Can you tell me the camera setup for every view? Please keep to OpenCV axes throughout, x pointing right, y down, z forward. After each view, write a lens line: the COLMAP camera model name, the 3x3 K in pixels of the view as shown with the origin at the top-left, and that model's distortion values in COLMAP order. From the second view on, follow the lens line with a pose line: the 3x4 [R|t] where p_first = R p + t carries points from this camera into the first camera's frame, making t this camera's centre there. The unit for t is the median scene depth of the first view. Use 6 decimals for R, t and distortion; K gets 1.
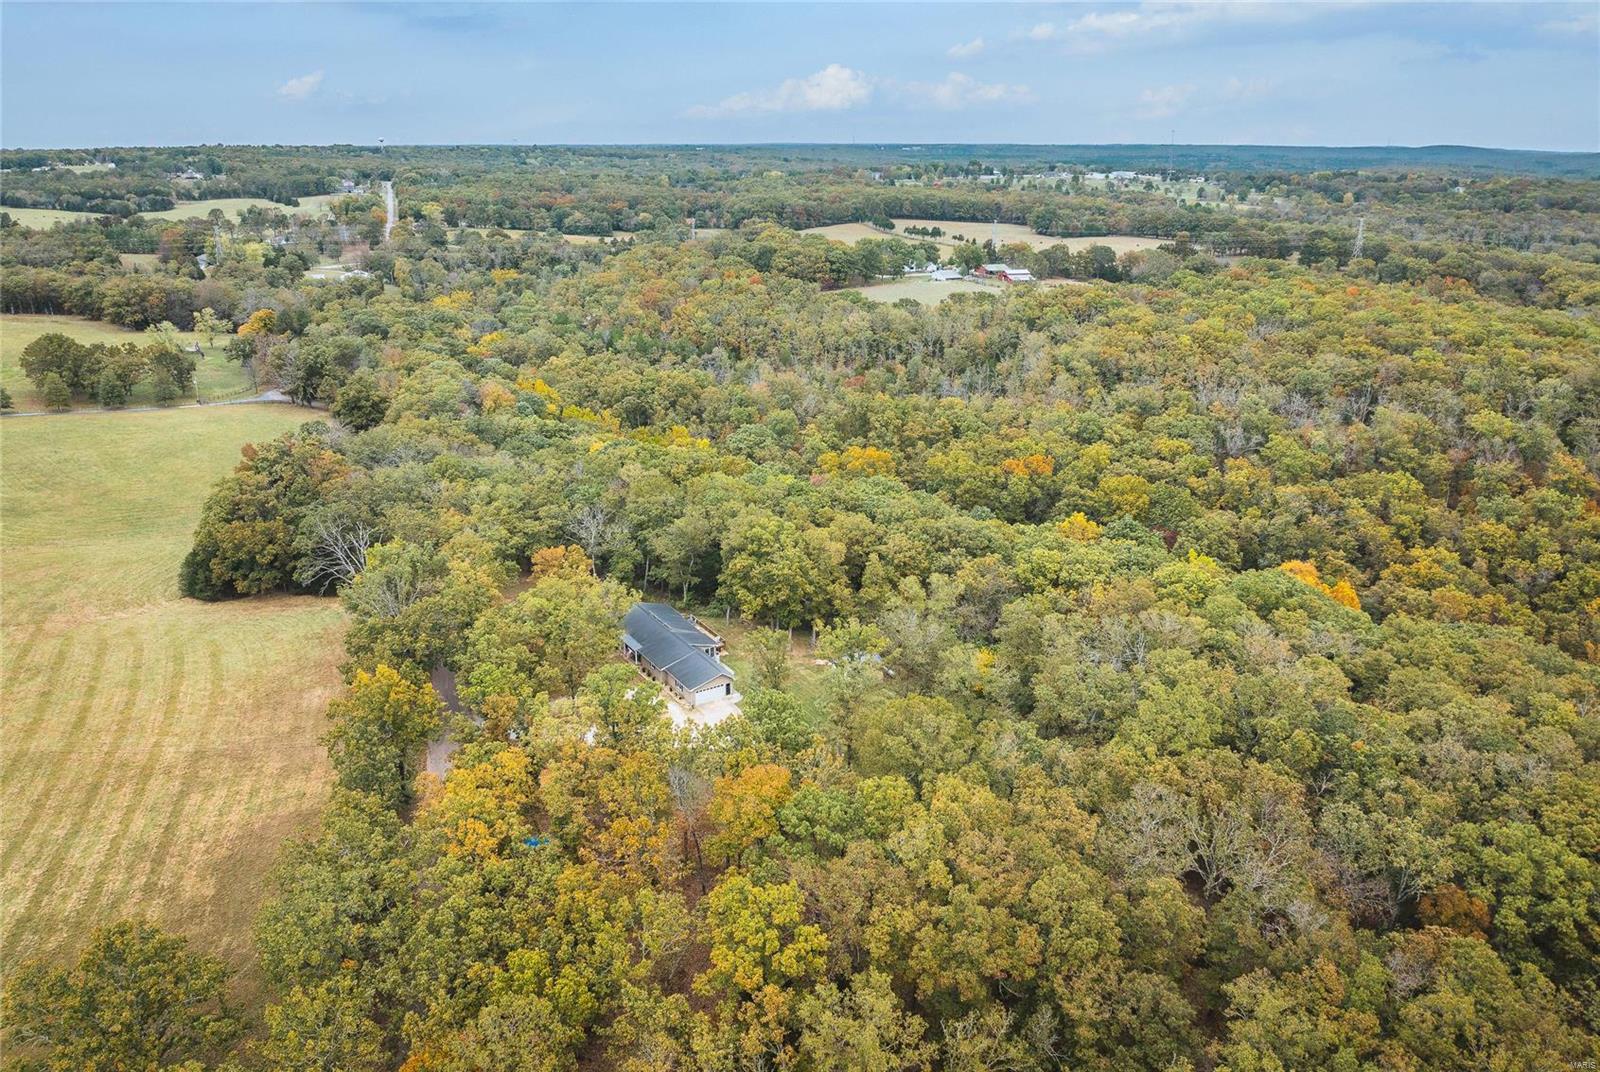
lens RADIAL K [[1146.4, 0, 800.0], [0, 1146.4, 536.0], [0, 0, 1]] dist [-0.032838, -0.003455]
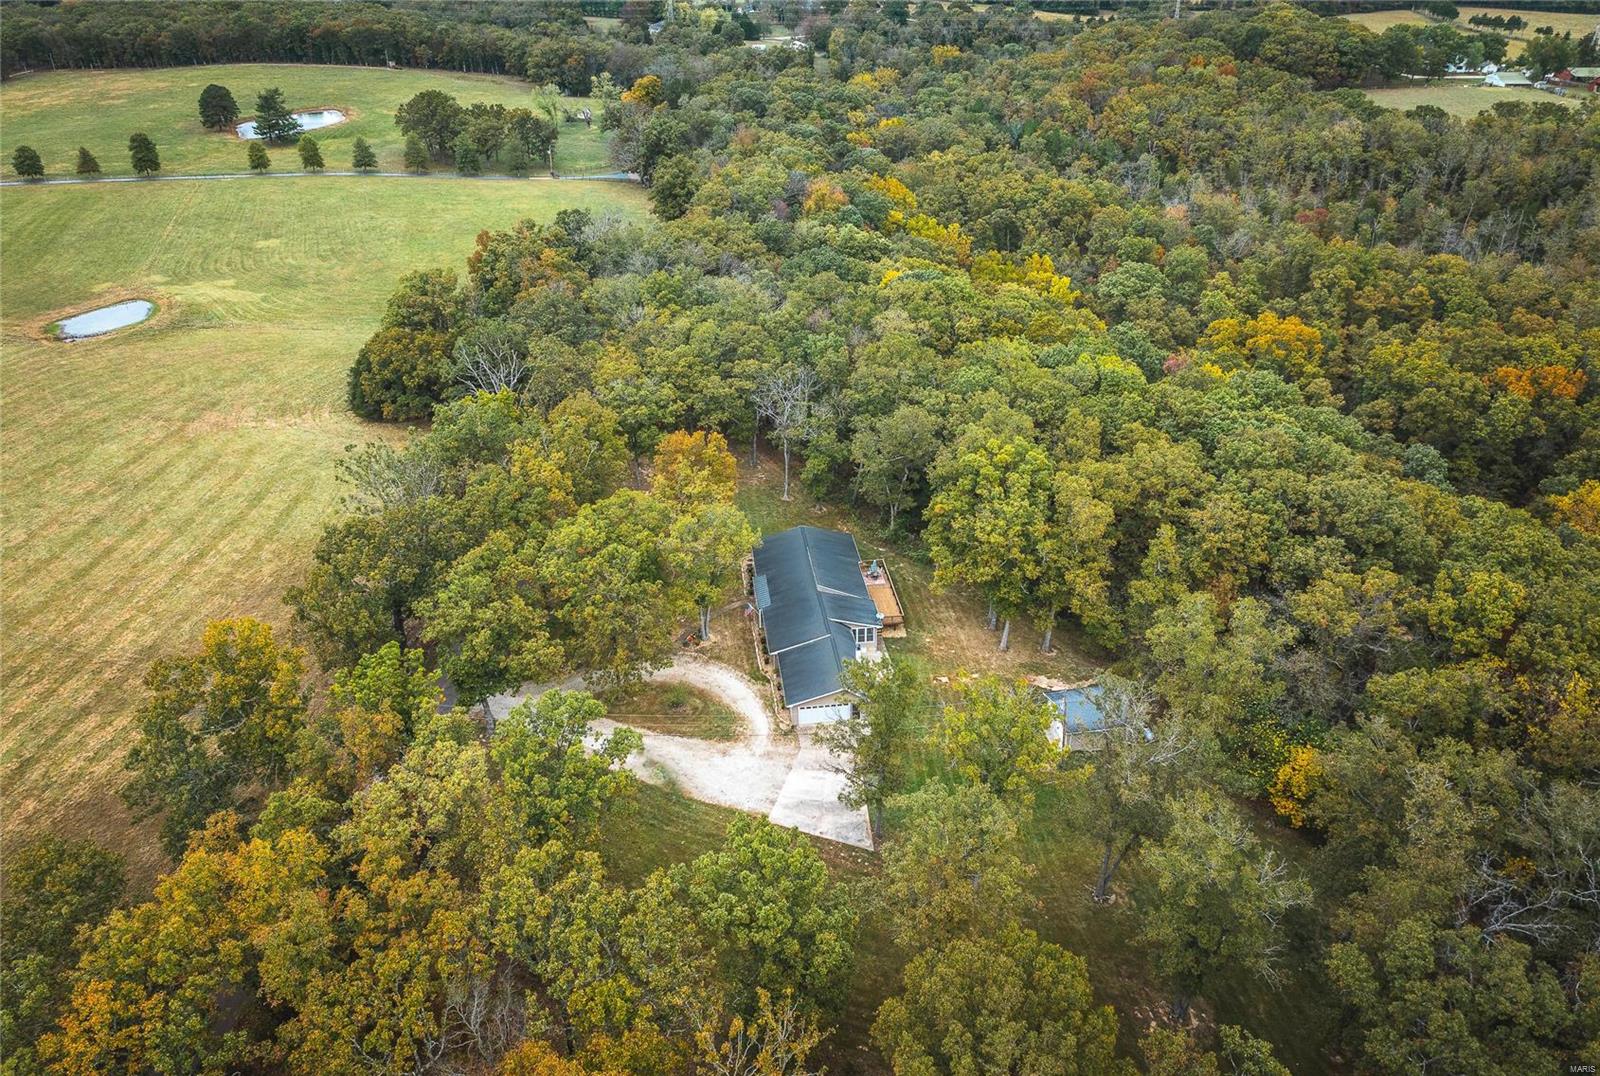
lens RADIAL K [[1129.2, 0, 800.0], [0, 1129.2, 538.0], [0, 0, 1]] dist [-0.052030, 0.019577]
pose [[0.907588, 0.194974, -0.371846, 0.054696], [-0.127029, 0.971645, 0.199425, -0.035588], [0.400184, -0.133761, 0.906620, 0.197680]]
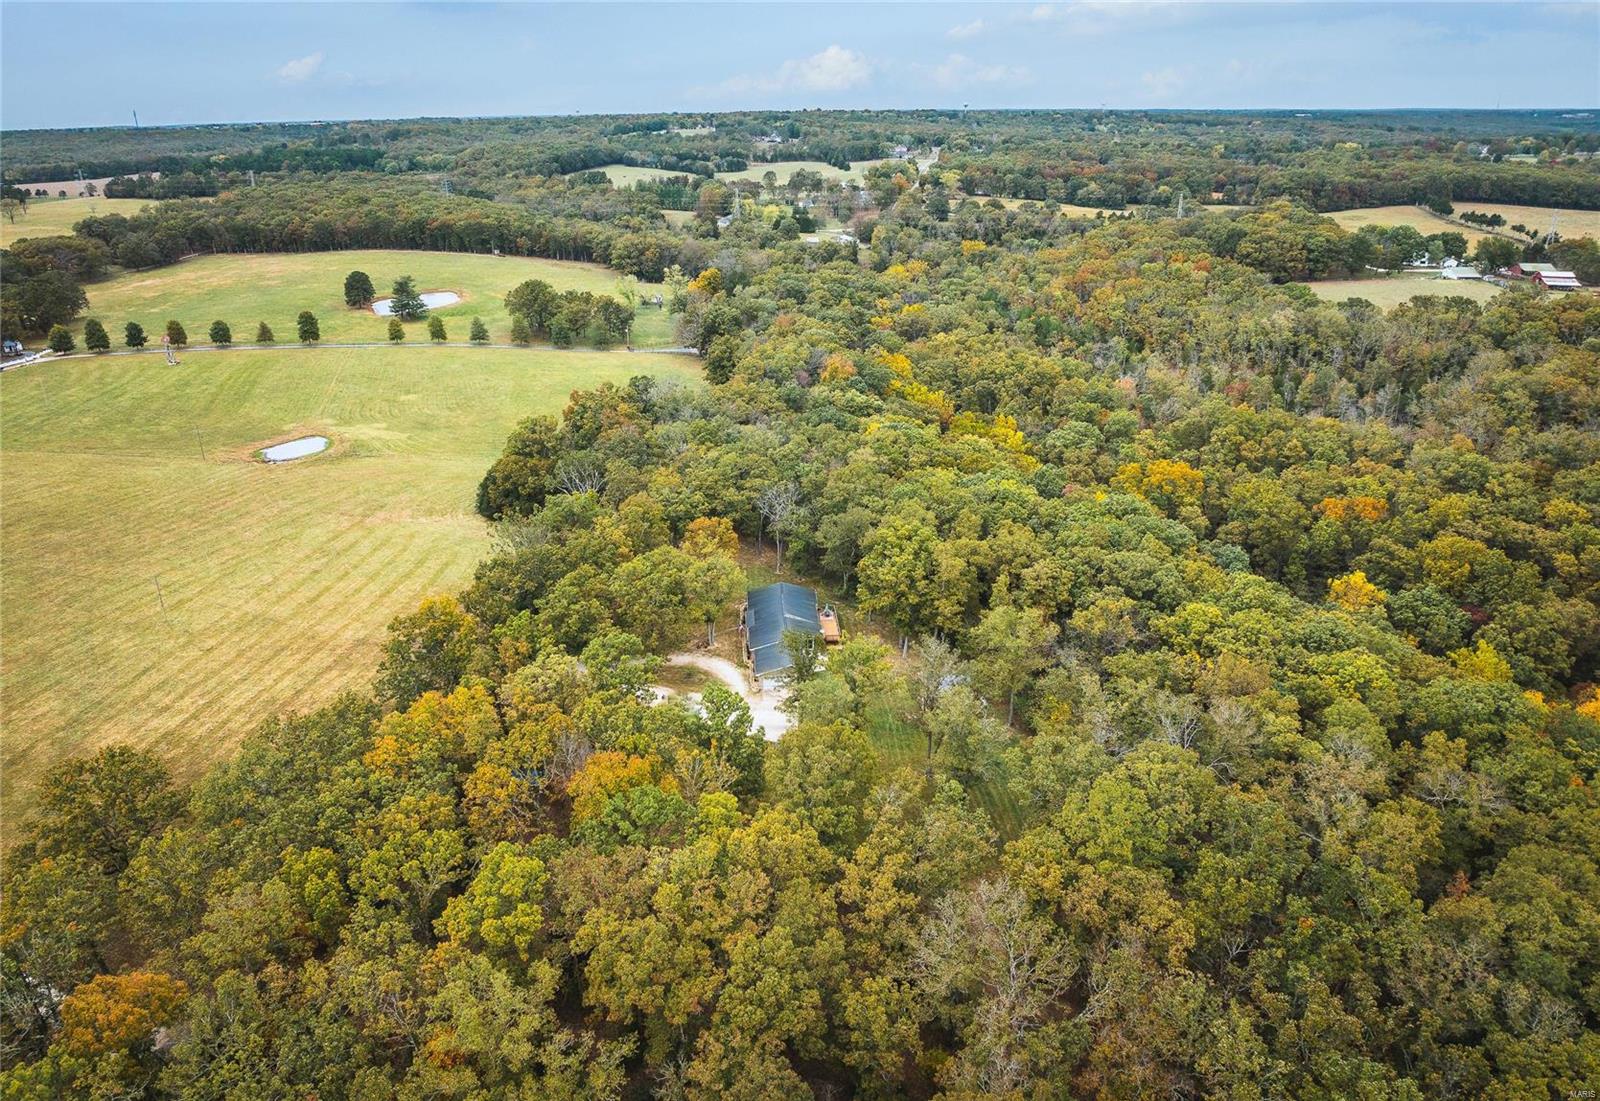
lens RADIAL K [[1137.4, 0, 791.7], [0, 1137.4, 582.8], [0, 0, 1]] dist [-0.038375, 0.001492]
pose [[0.876601, 0.174904, -0.448307, 0.165074], [-0.144046, 0.984265, 0.102342, -0.024548], [0.459153, -0.025137, 0.888002, 0.048485]]
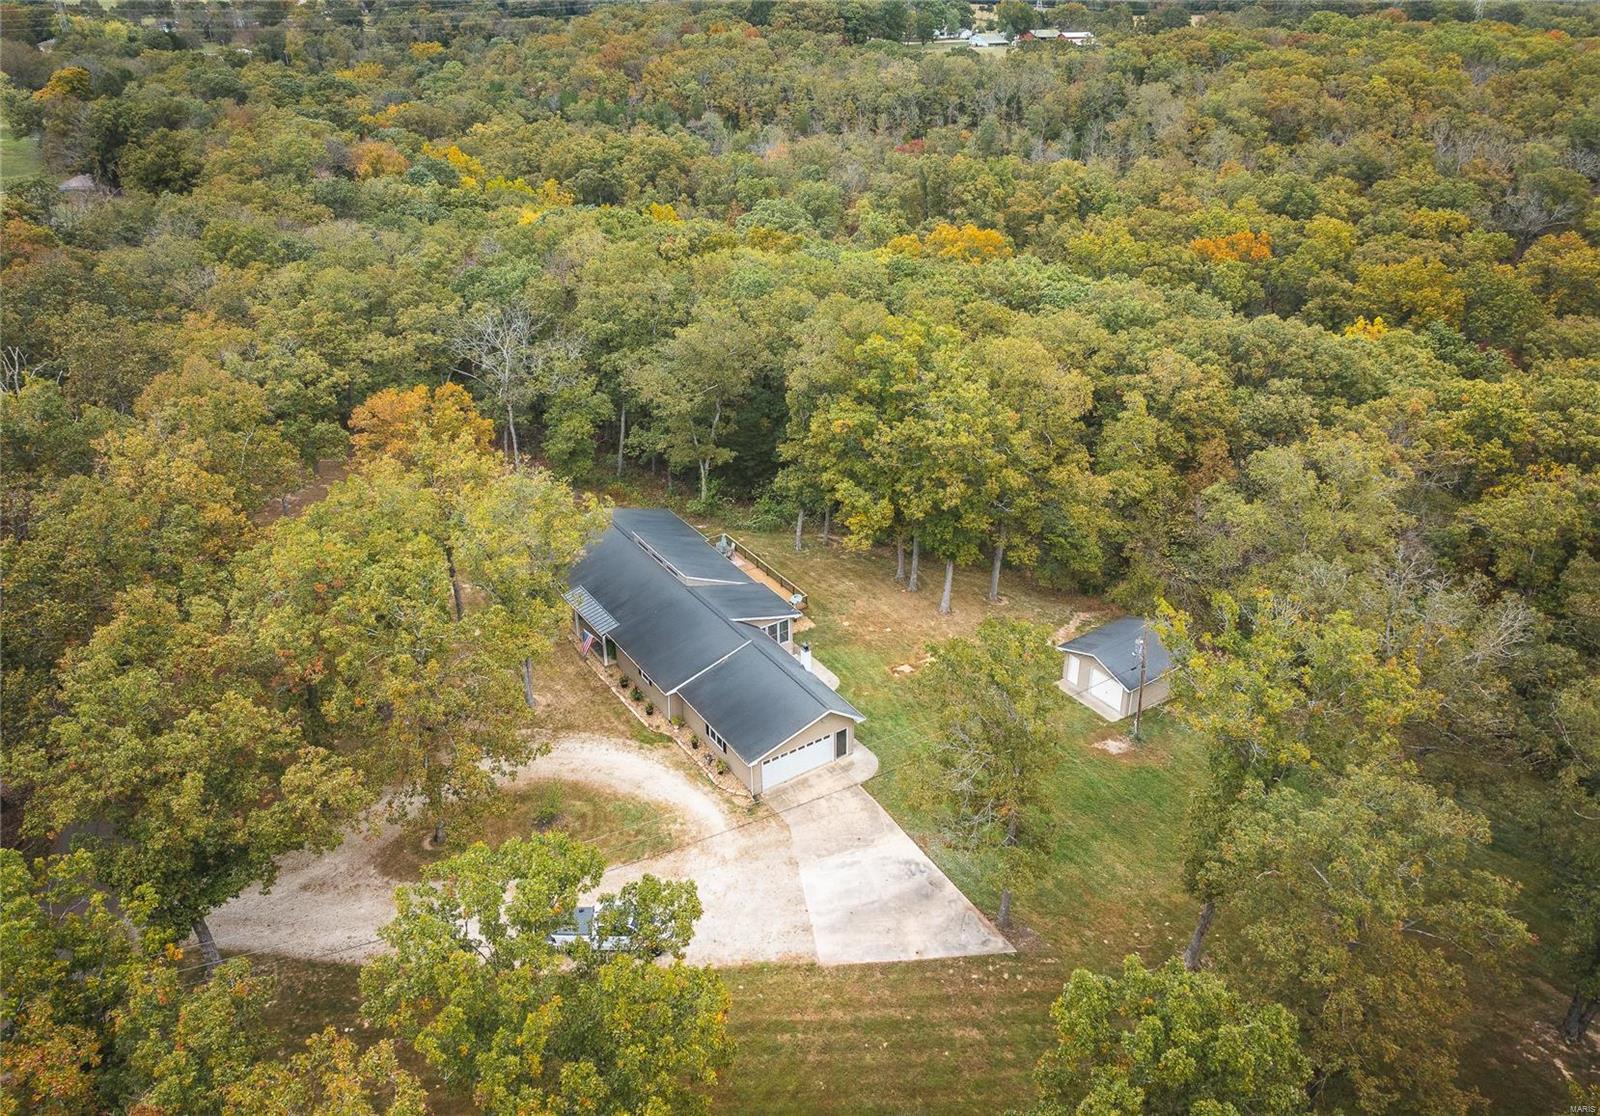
lens RADIAL K [[1147.4, 0, 807.4], [0, 1147.4, 533.7], [0, 0, 1]] dist [-0.036459, -0.001728]
pose [[0.999475, -0.019843, 0.025628, -0.037499], [0.016231, 0.990826, 0.134163, 0.004028], [-0.028055, -0.133676, 0.990628, 0.279719]]
